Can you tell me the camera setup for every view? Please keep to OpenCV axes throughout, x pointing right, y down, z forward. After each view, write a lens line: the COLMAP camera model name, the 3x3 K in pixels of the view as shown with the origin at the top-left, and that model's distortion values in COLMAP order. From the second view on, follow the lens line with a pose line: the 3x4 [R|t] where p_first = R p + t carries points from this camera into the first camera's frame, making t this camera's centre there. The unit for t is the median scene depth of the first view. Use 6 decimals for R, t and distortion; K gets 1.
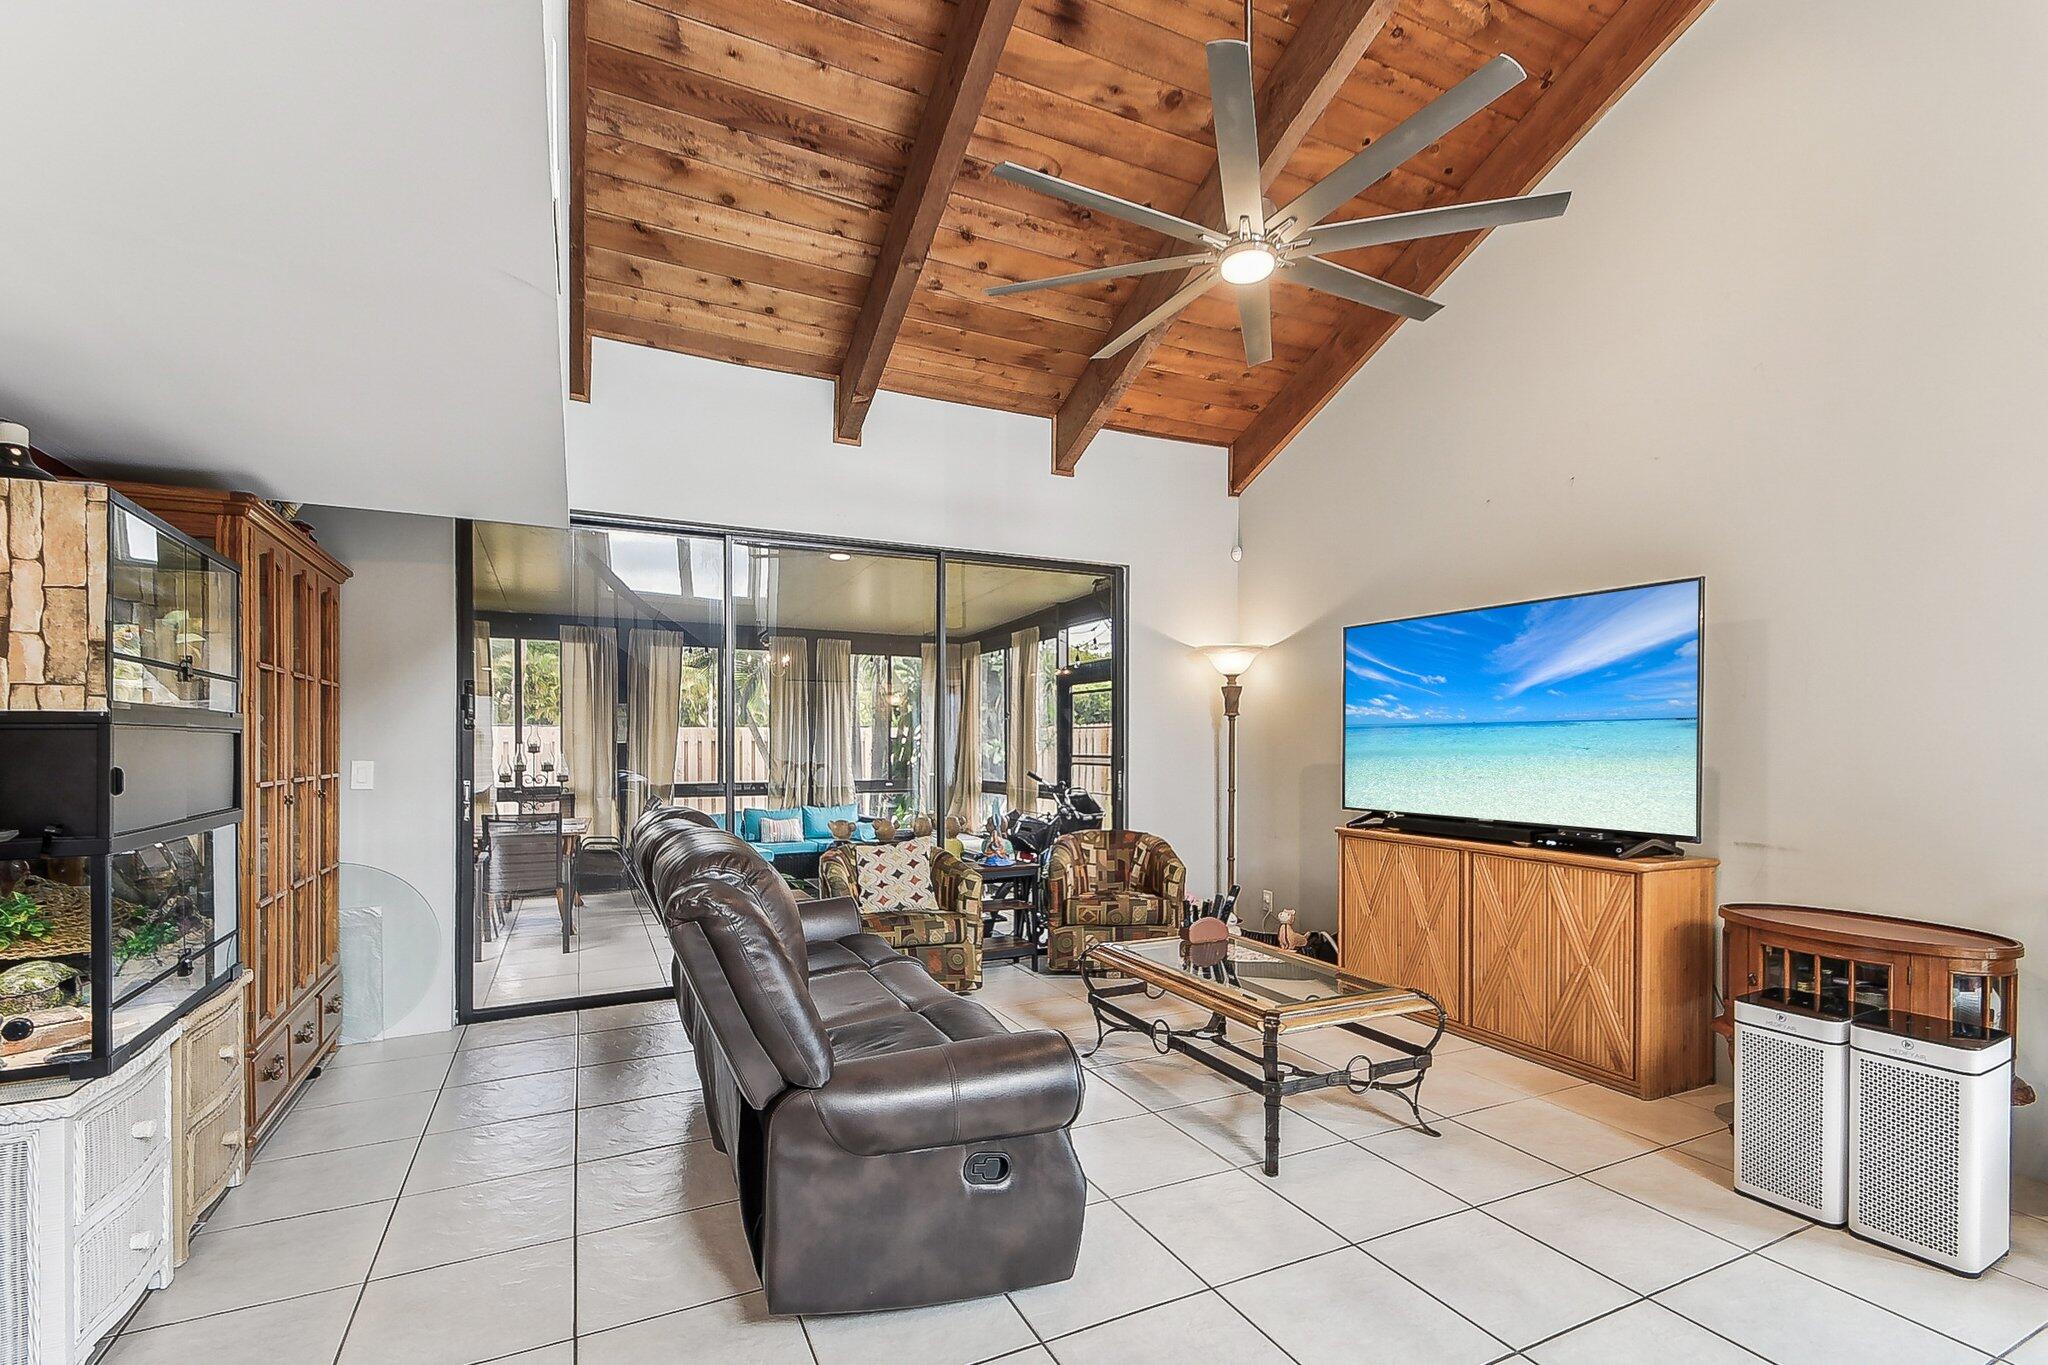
lens RADIAL K [[911.0, 0, 1006.5], [0, 911.0, 721.3], [0, 0, 1]] dist [0.038016, -0.019854]
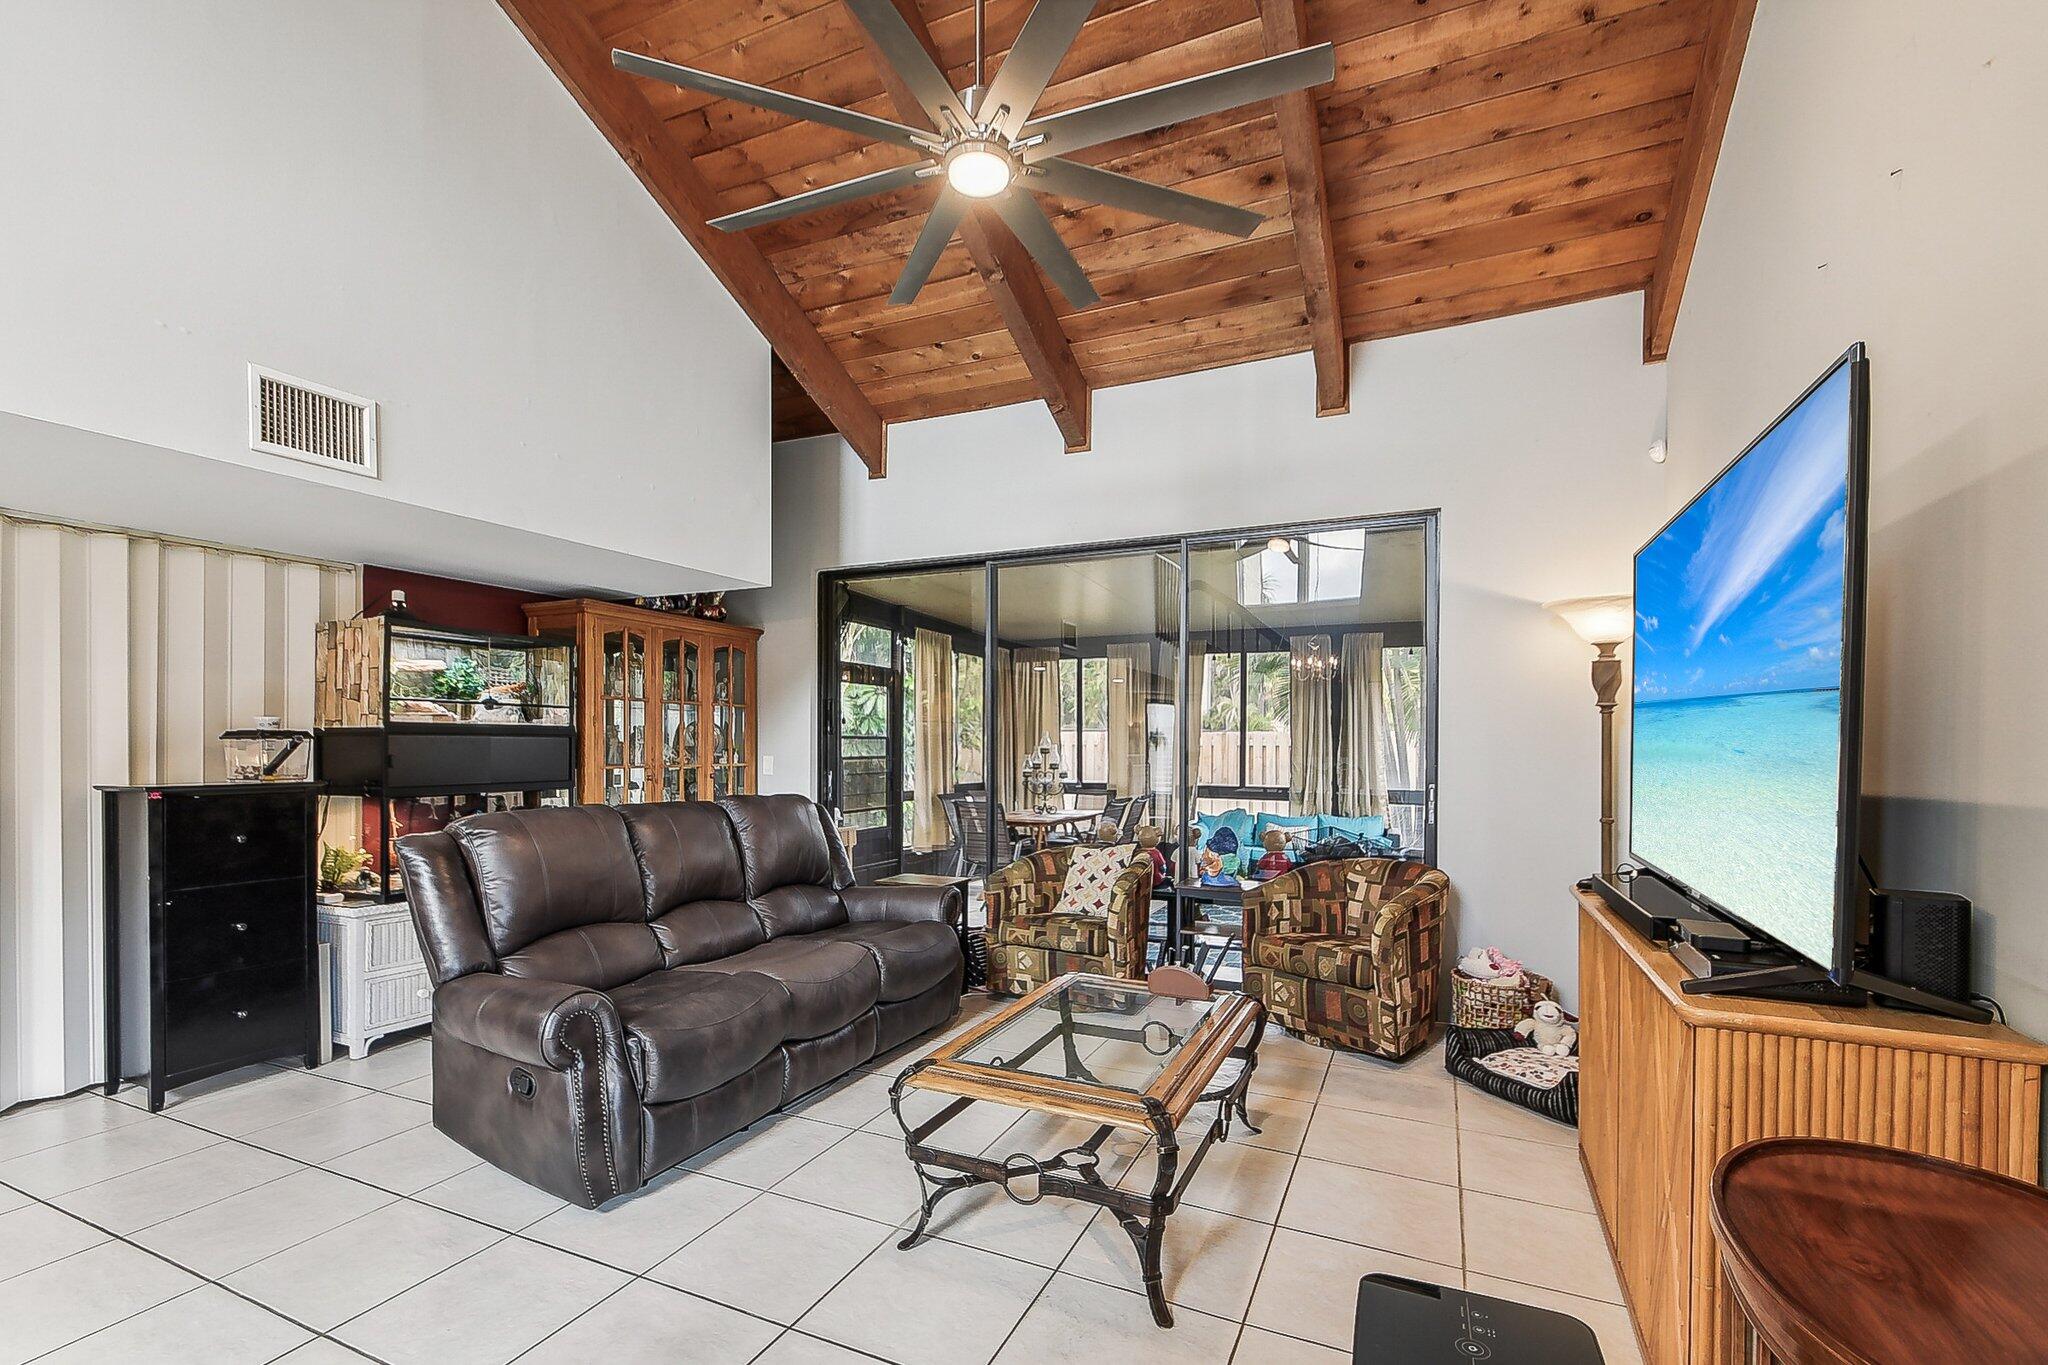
lens RADIAL K [[911.0, 0, 1006.5], [0, 911.0, 721.3], [0, 0, 1]] dist [0.038016, -0.019854]
pose [[0.635151, -0.018443, -0.772168, 0.554846], [0.014545, 0.999823, -0.011916, 0.008286], [0.772251, -0.003663, 0.635307, 0.290877]]
